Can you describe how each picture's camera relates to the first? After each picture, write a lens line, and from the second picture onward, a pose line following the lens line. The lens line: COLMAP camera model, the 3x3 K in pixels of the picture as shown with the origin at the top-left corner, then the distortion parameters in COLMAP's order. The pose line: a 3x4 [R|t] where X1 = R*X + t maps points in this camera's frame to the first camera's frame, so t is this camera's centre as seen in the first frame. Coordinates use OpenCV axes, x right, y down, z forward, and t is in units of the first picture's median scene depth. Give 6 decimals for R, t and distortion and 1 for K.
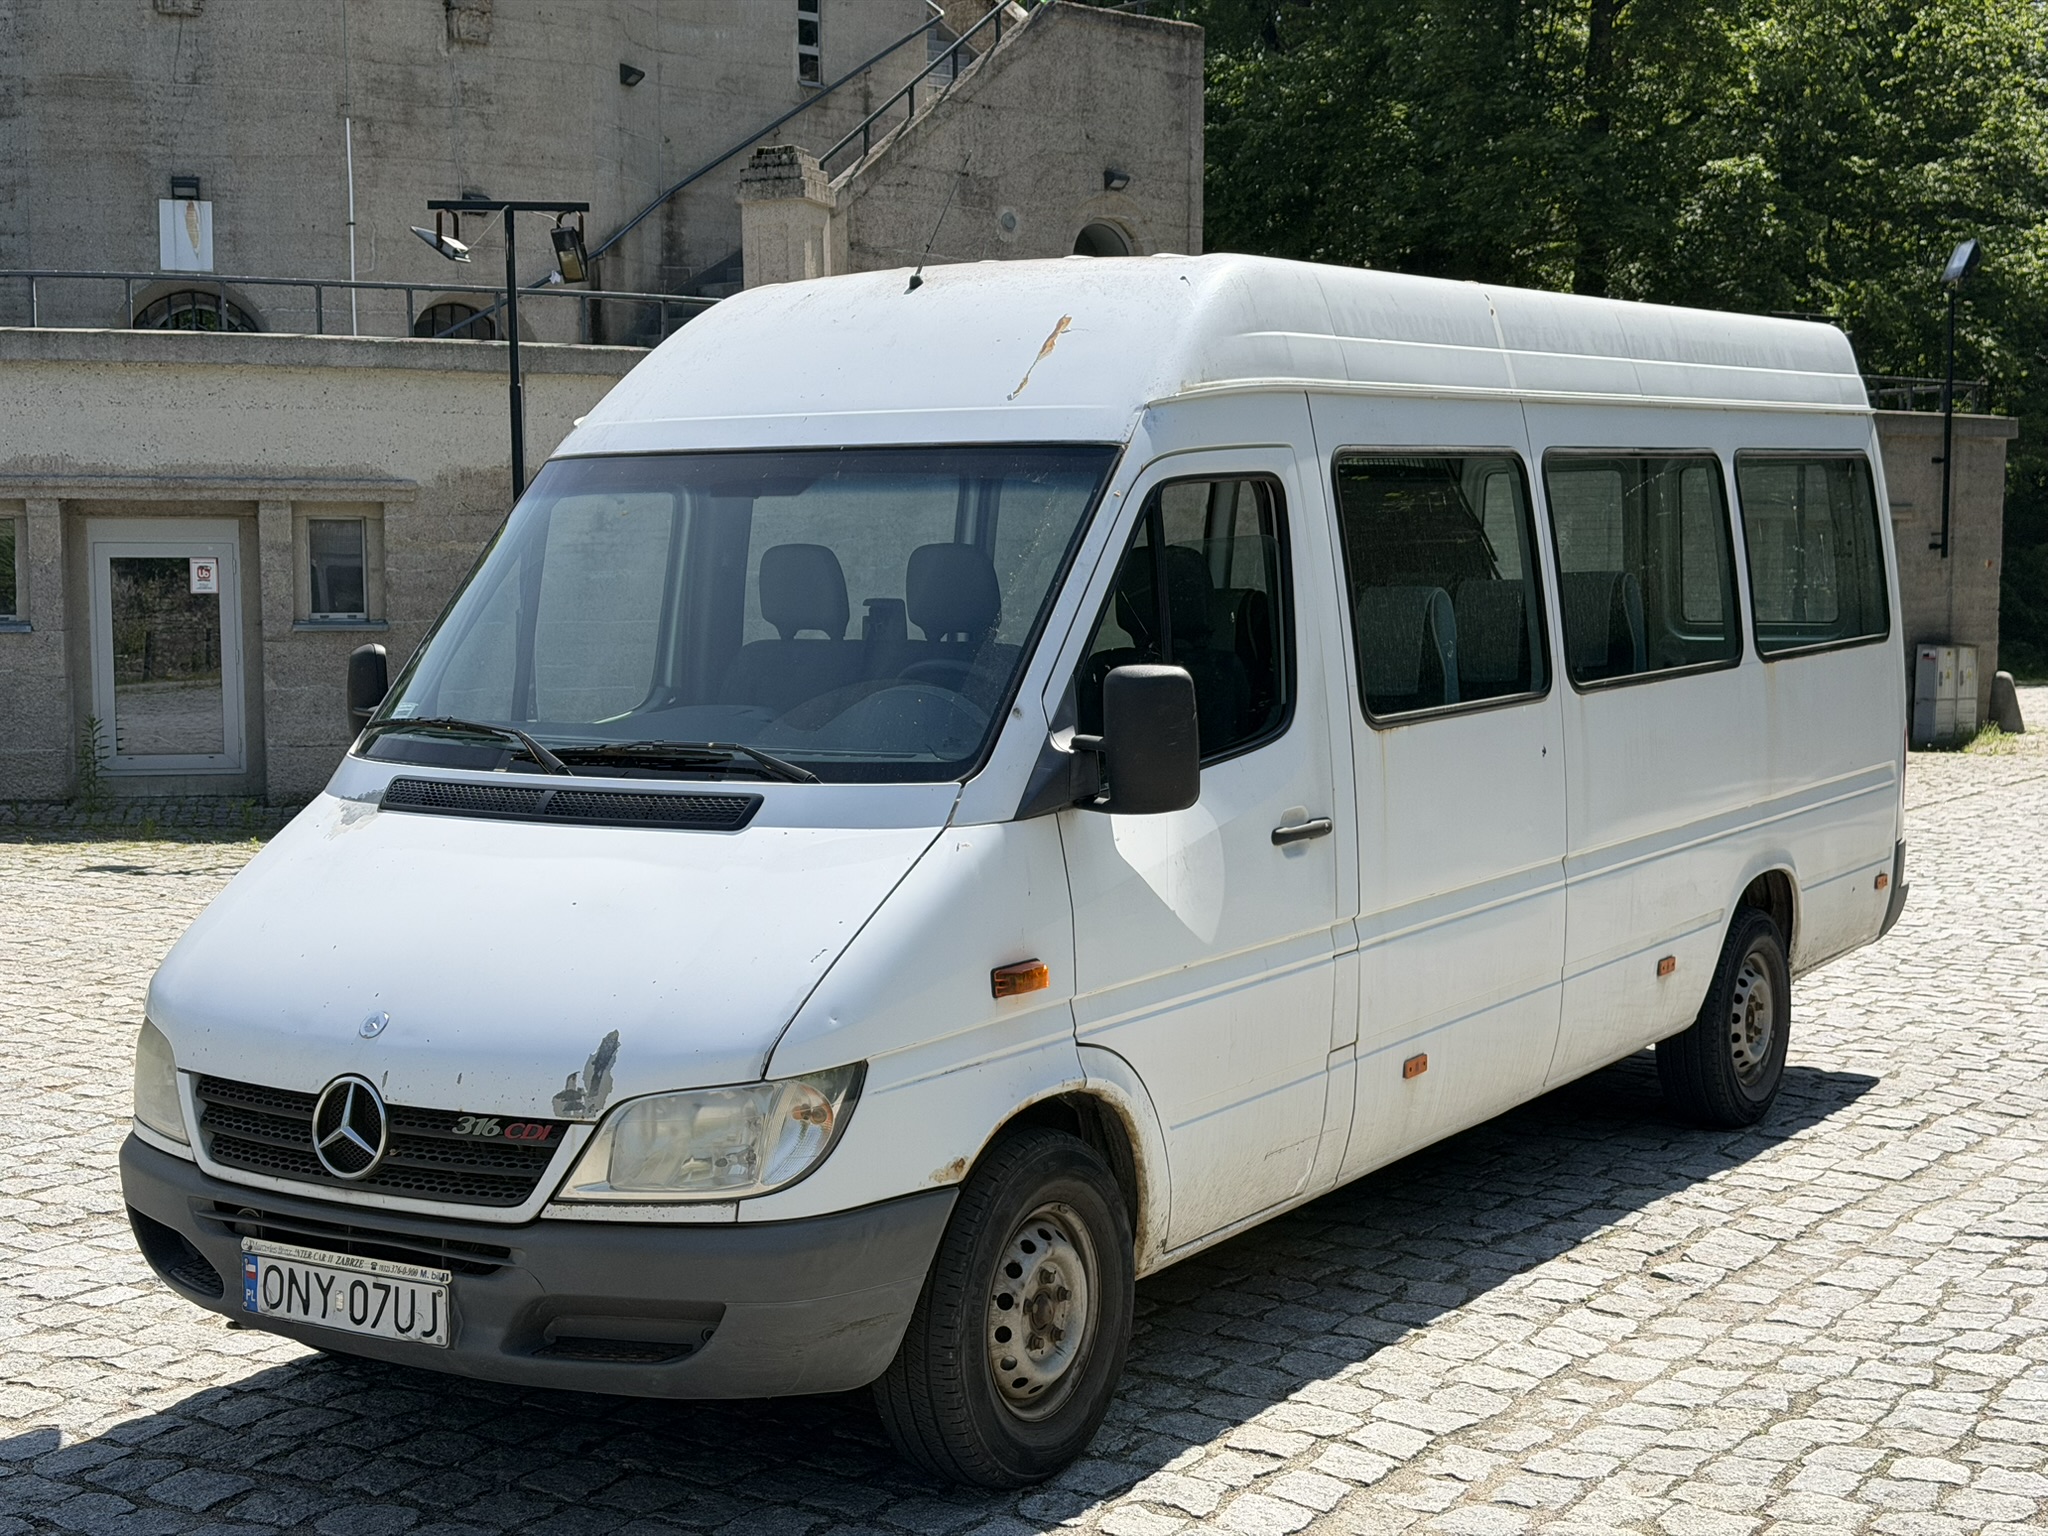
lens RADIAL K [[2843.0, 0, 1027.2], [0, 2843.0, 812.3], [0, 0, 1]] dist [0.196404, -0.417562]
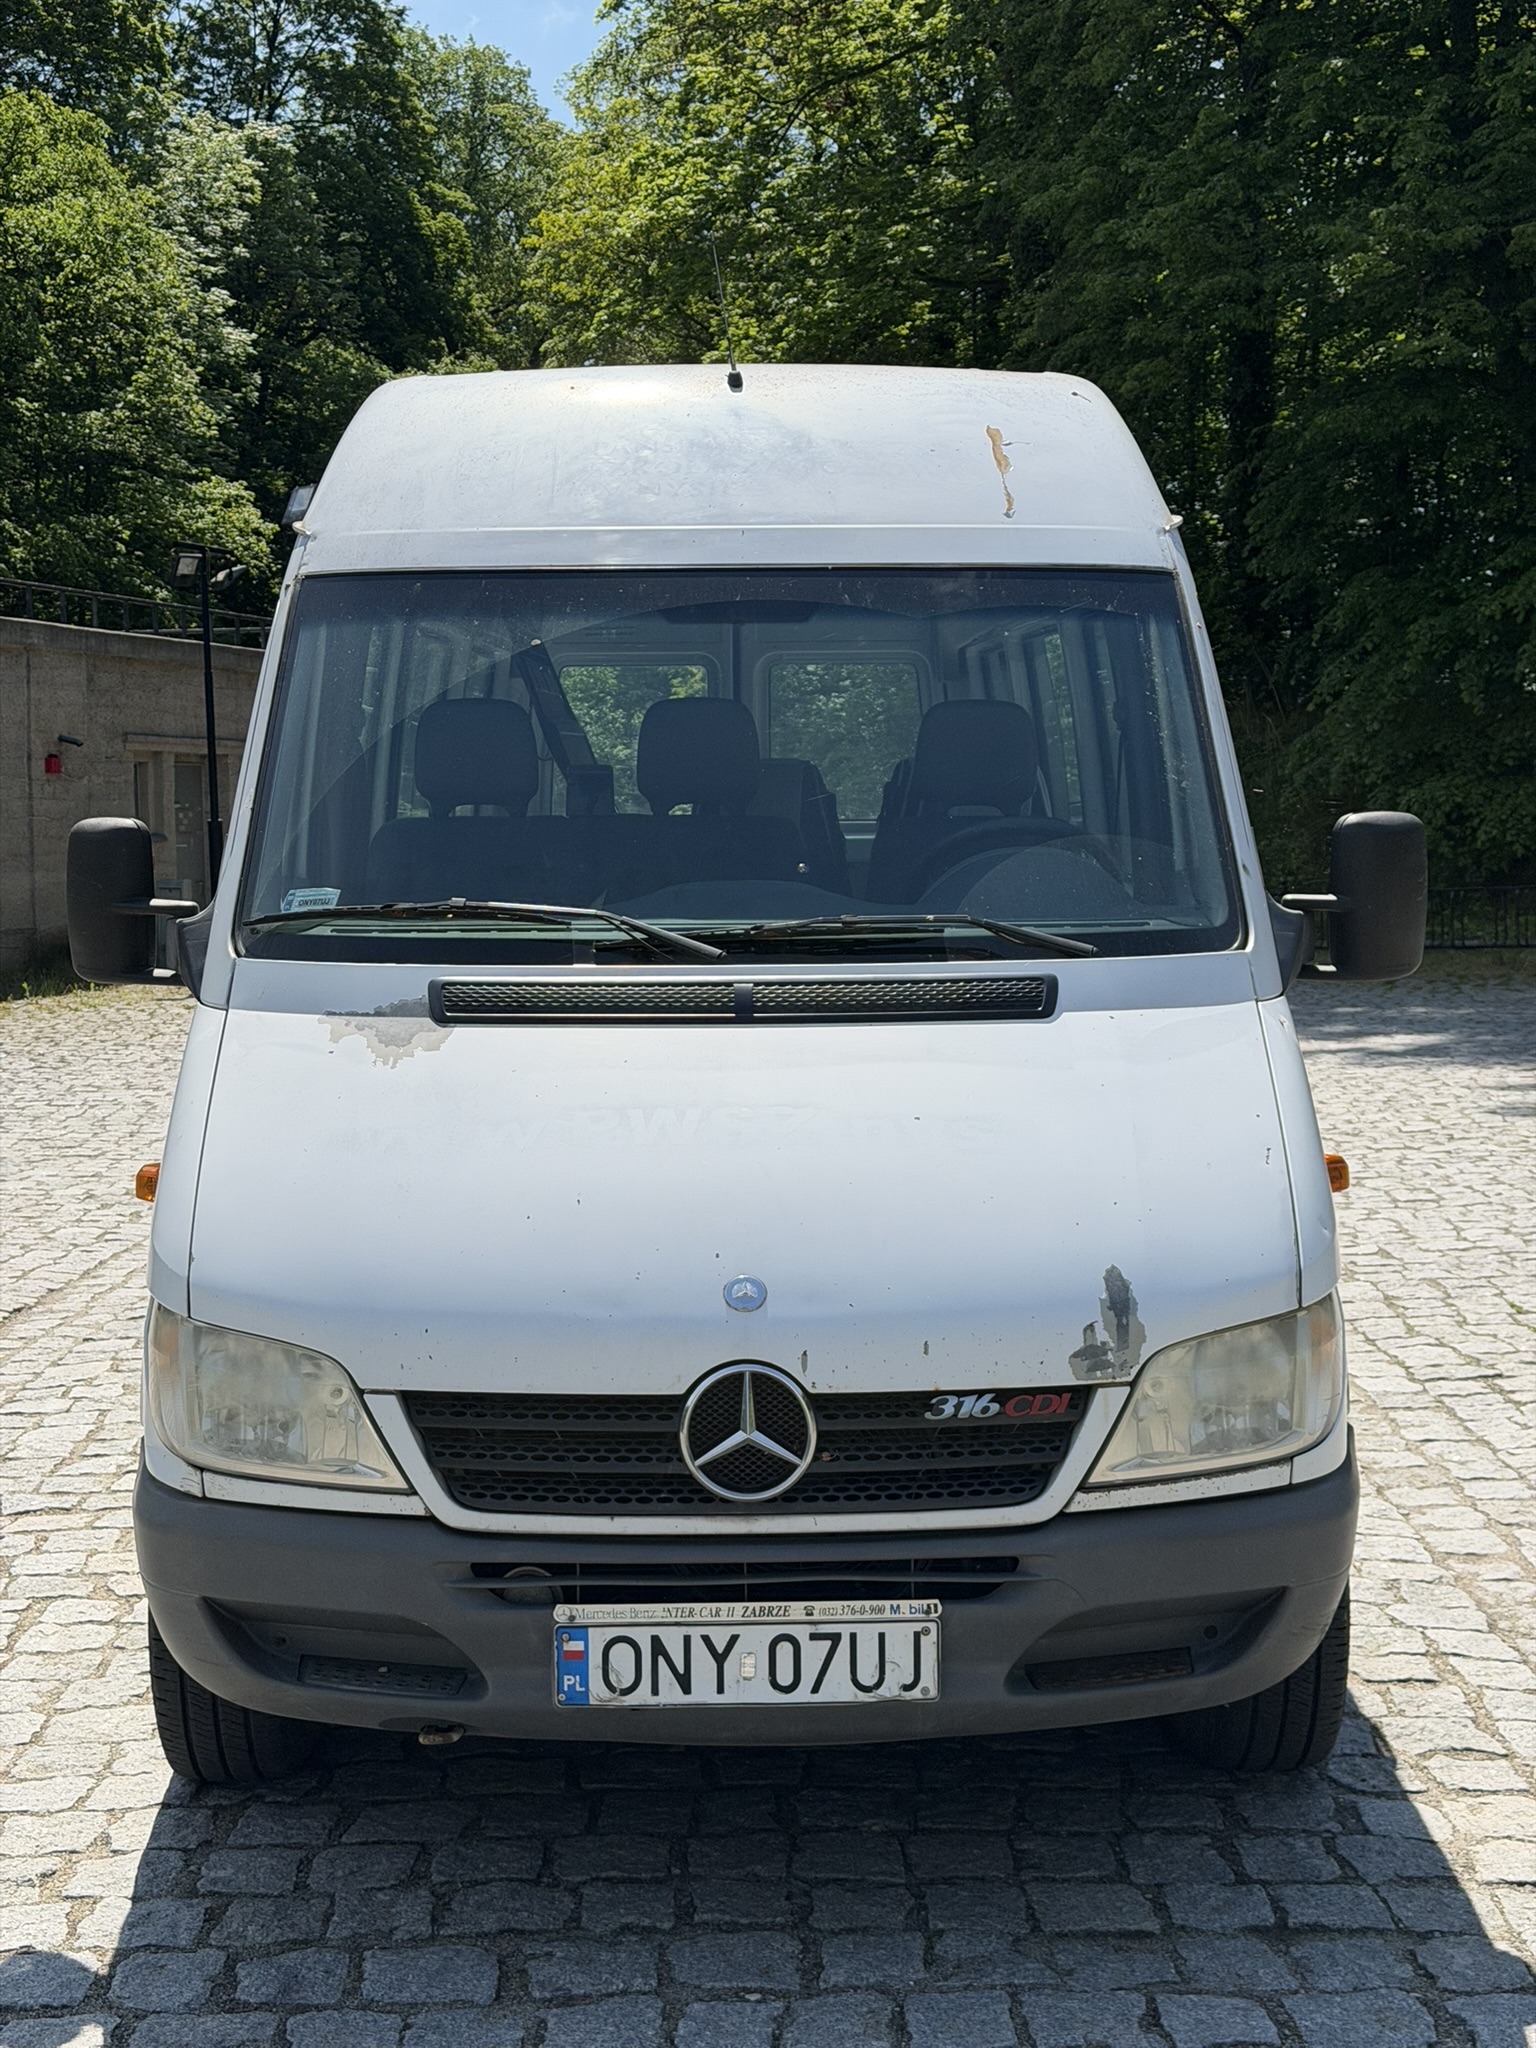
lens RADIAL K [[2843.0, 0, 759.2], [0, 2843.0, 1057.4], [0, 0, 1]] dist [0.196404, -0.417562]
pose [[0.827493, -0.049829, 0.559260, -0.648407], [0.051983, 0.998575, 0.012057, 0.003555], [-0.559064, 0.019095, 0.828904, 0.384547]]
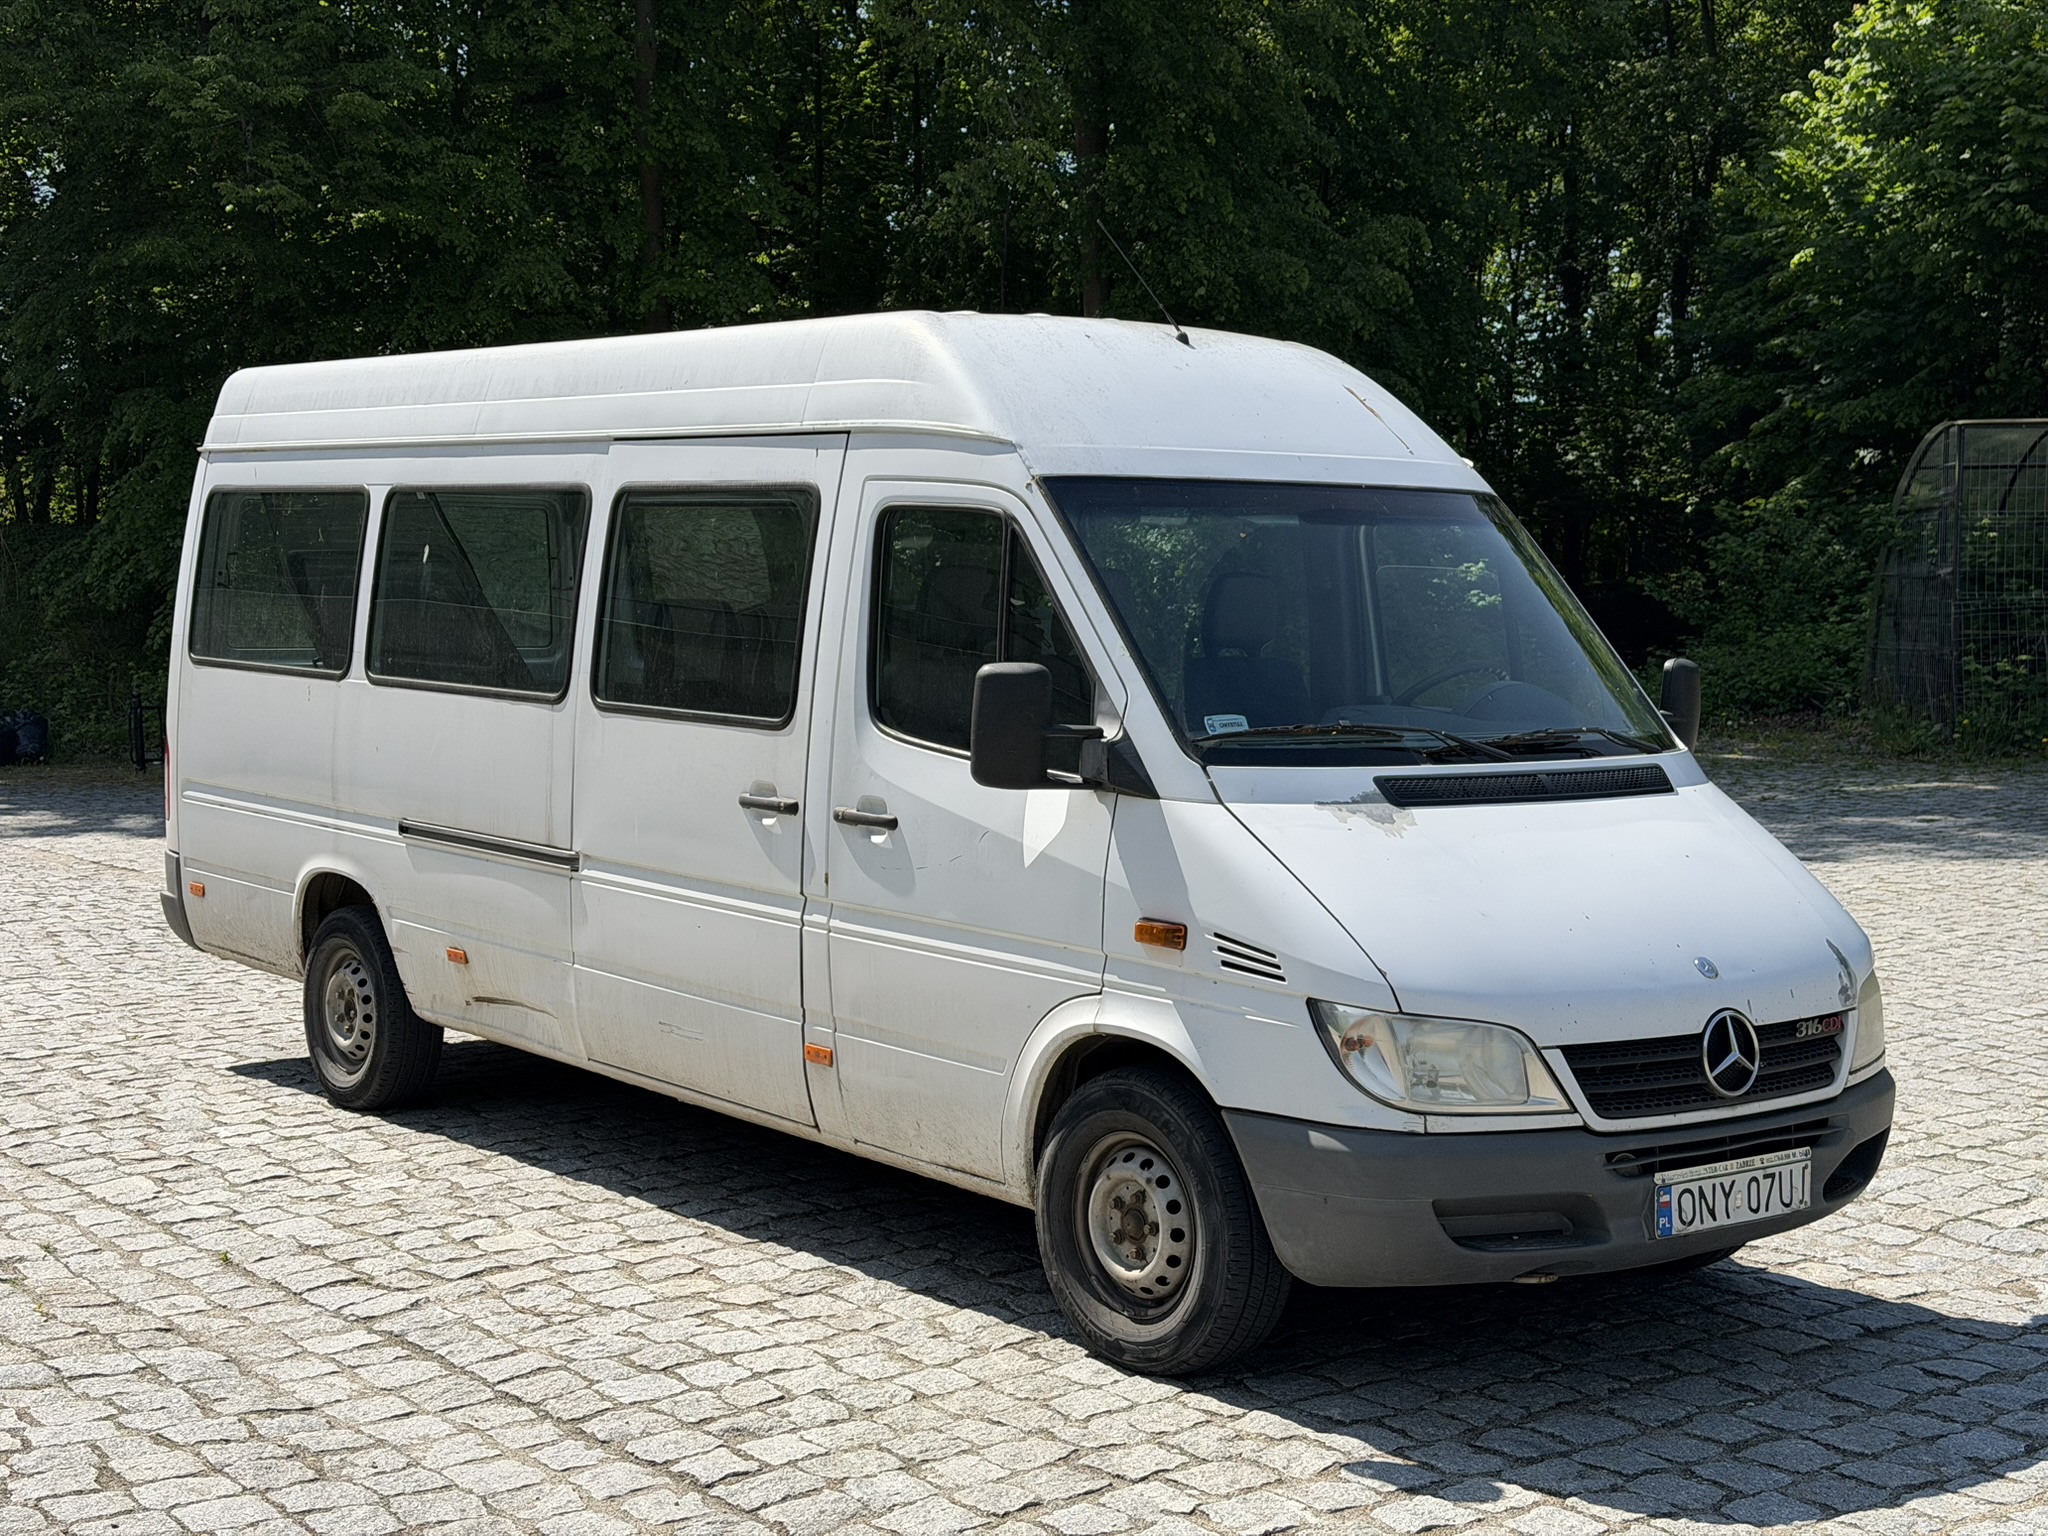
lens RADIAL K [[2843.0, 0, 1027.2], [0, 2843.0, 812.3], [0, 0, 1]] dist [0.196404, -0.417562]
pose [[0.320357, -0.060001, 0.945395, -1.454762], [0.077768, 0.996289, 0.036879, -0.056004], [-0.944099, 0.061707, 0.323834, 0.890679]]
